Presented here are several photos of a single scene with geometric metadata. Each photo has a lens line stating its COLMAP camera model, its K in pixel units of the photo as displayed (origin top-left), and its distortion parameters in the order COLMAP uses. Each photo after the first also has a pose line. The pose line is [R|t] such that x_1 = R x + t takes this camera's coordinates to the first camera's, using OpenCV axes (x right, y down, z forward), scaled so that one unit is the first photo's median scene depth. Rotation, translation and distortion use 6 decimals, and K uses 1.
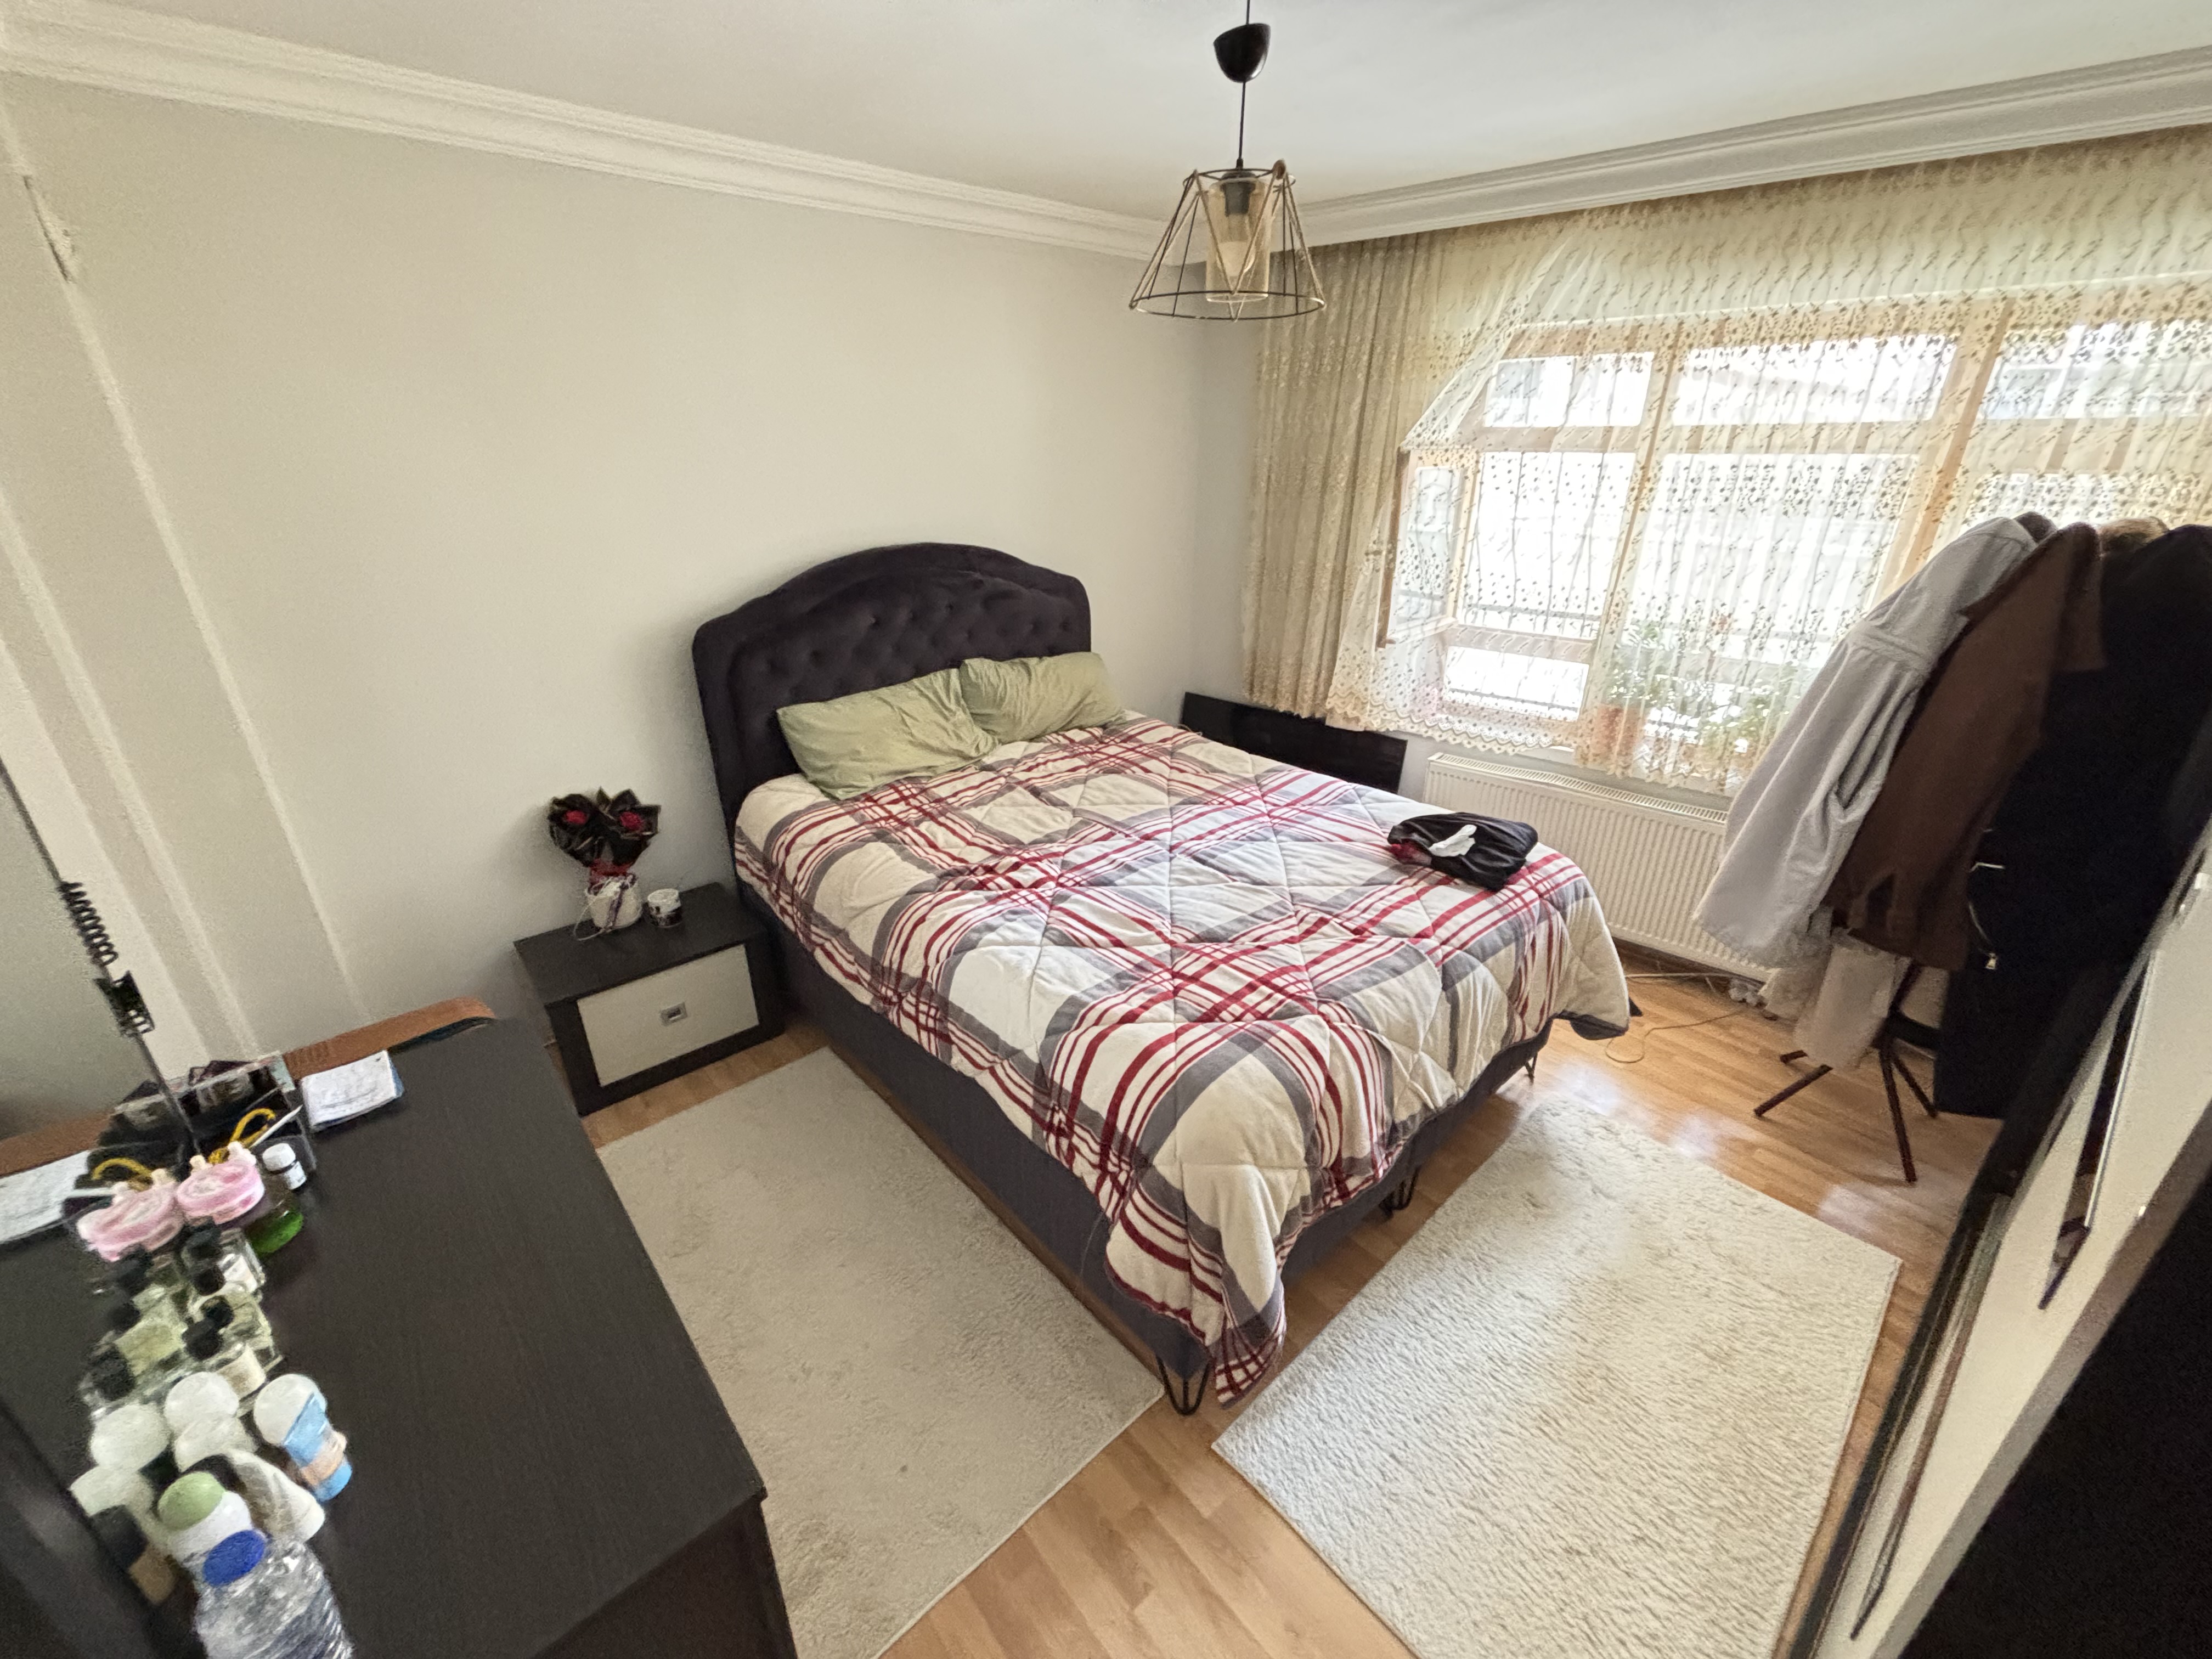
lens RADIAL K [[900.1, 0, 1107.3], [0, 900.1, 838.1], [0, 0, 1]] dist [0.002613, 0.000299]
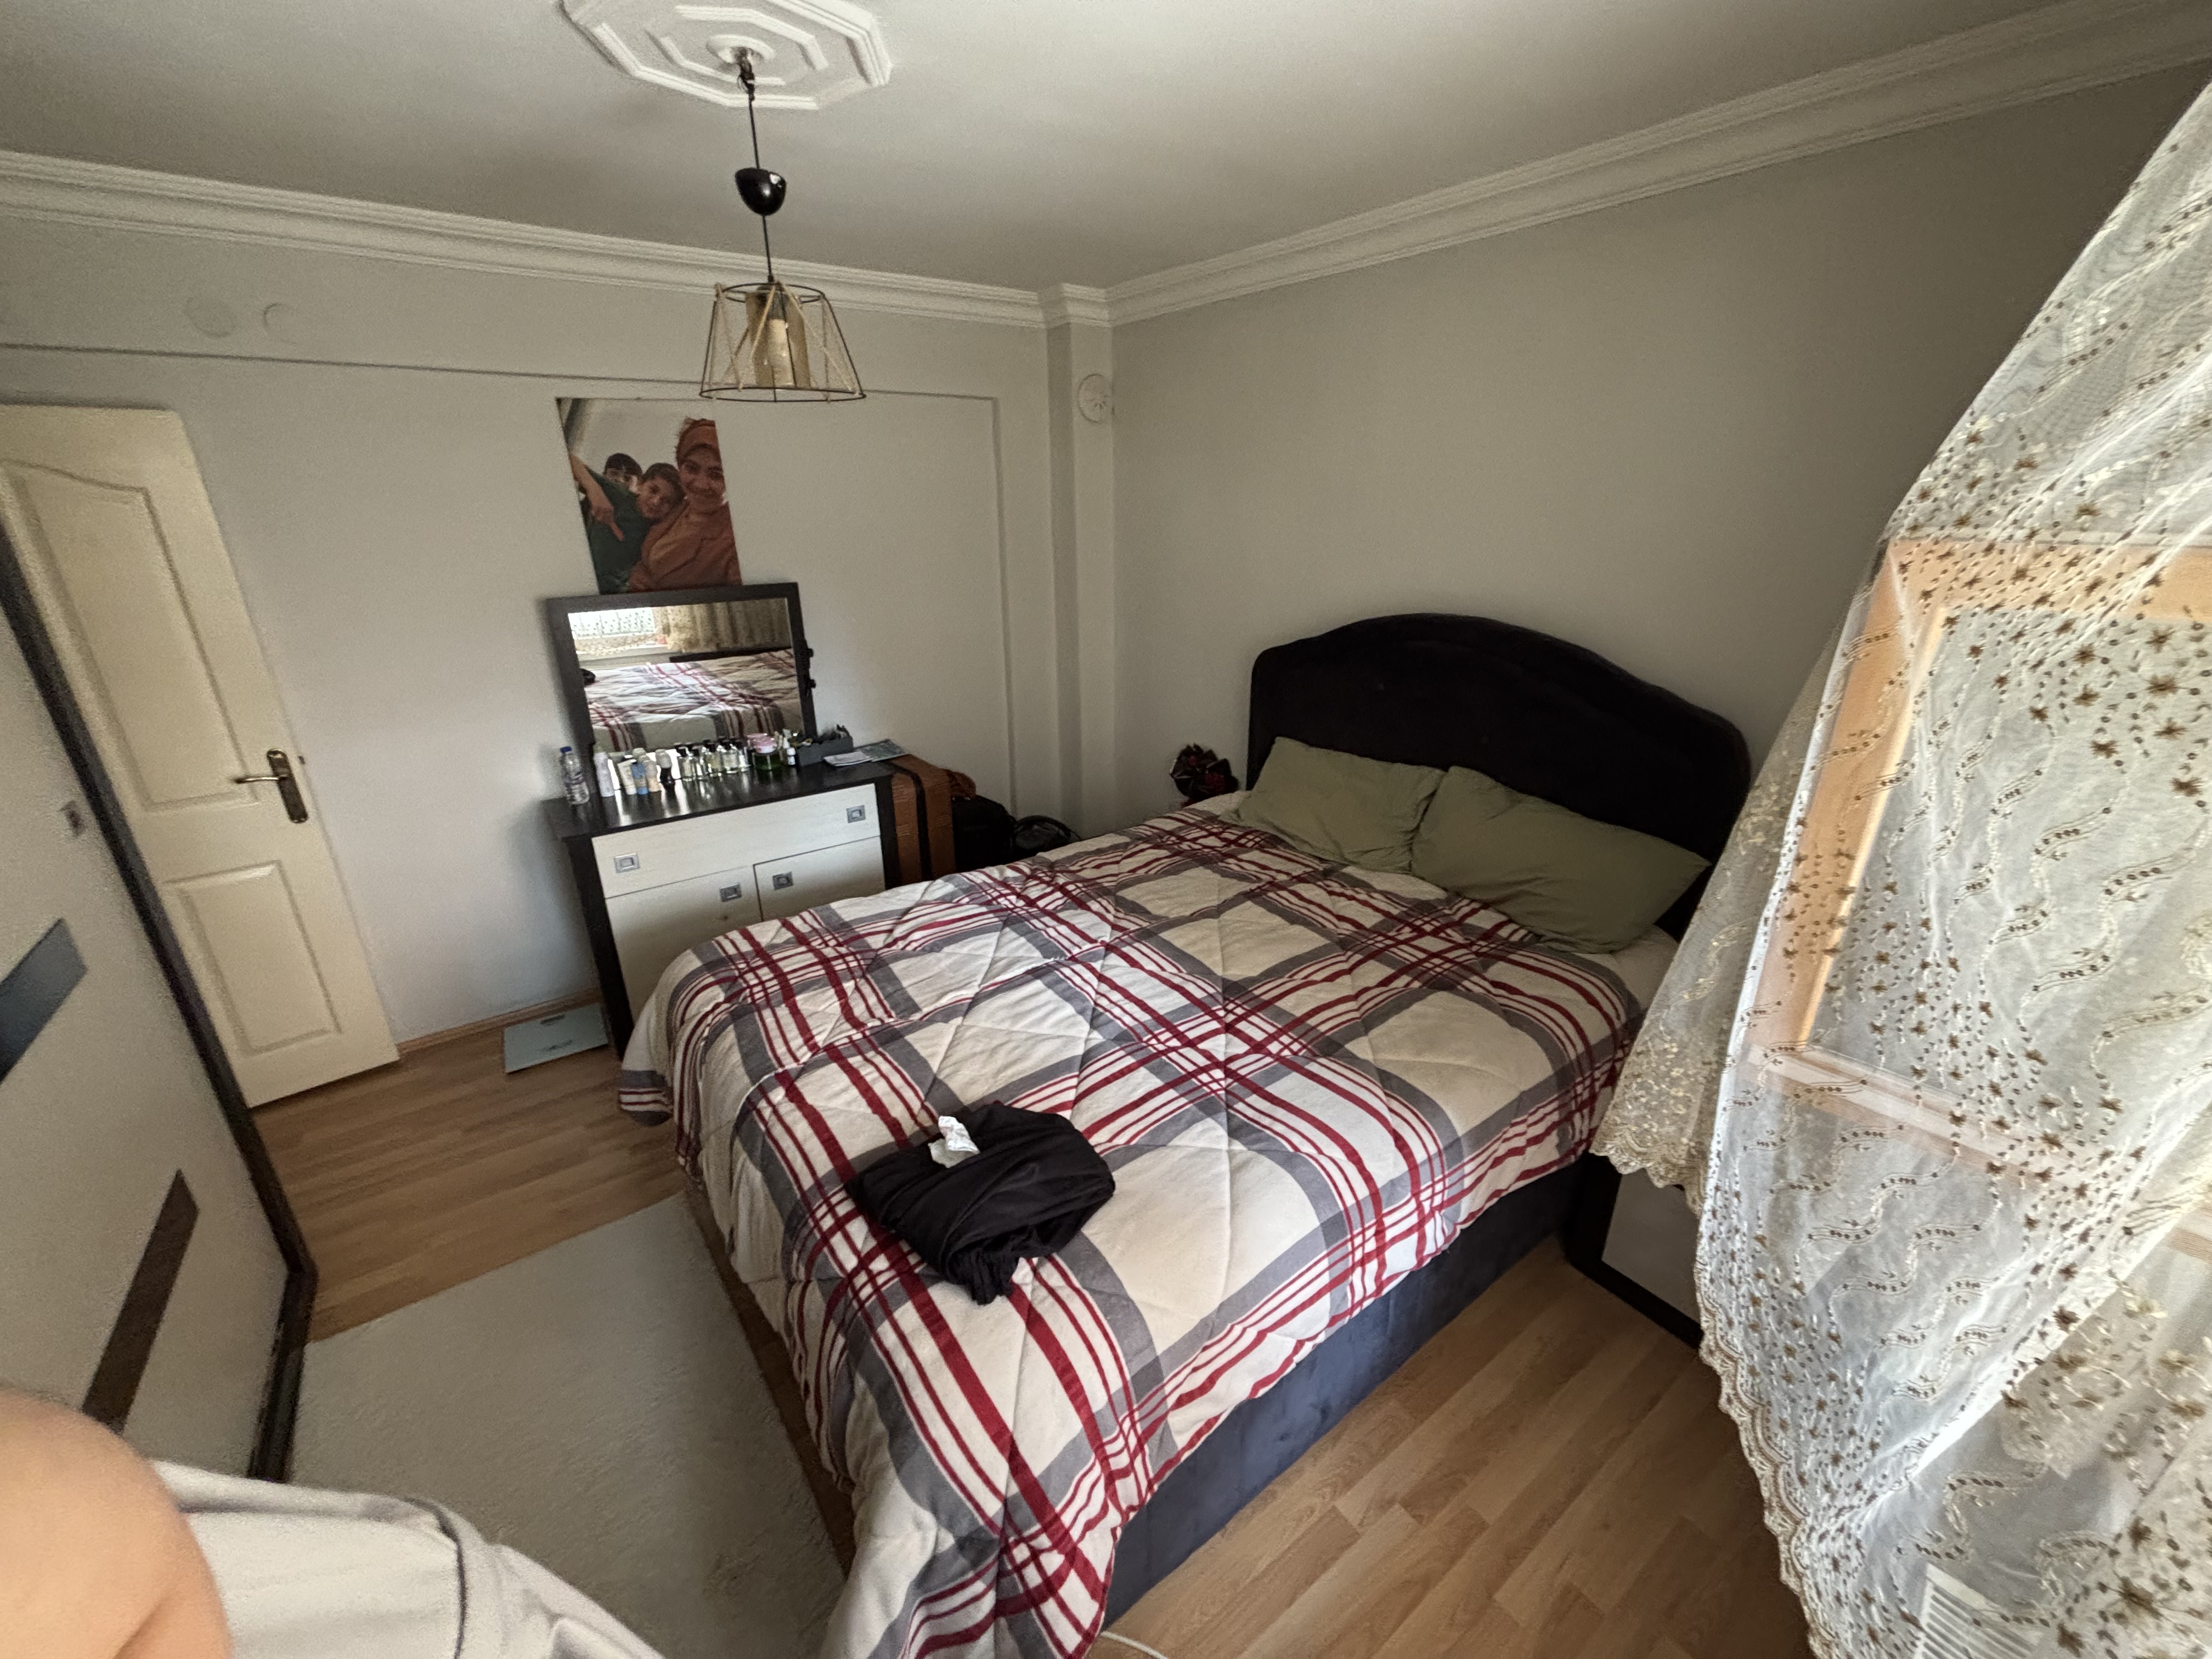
lens RADIAL K [[900.1, 0, 1103.9], [0, 900.1, 825.4], [0, 0, 1]] dist [0.002613, 0.000299]
pose [[-0.123769, 0.344889, -0.930448, 0.721160], [-0.382128, 0.848779, 0.365448, -0.370039], [0.915784, 0.400781, 0.026740, 0.814846]]
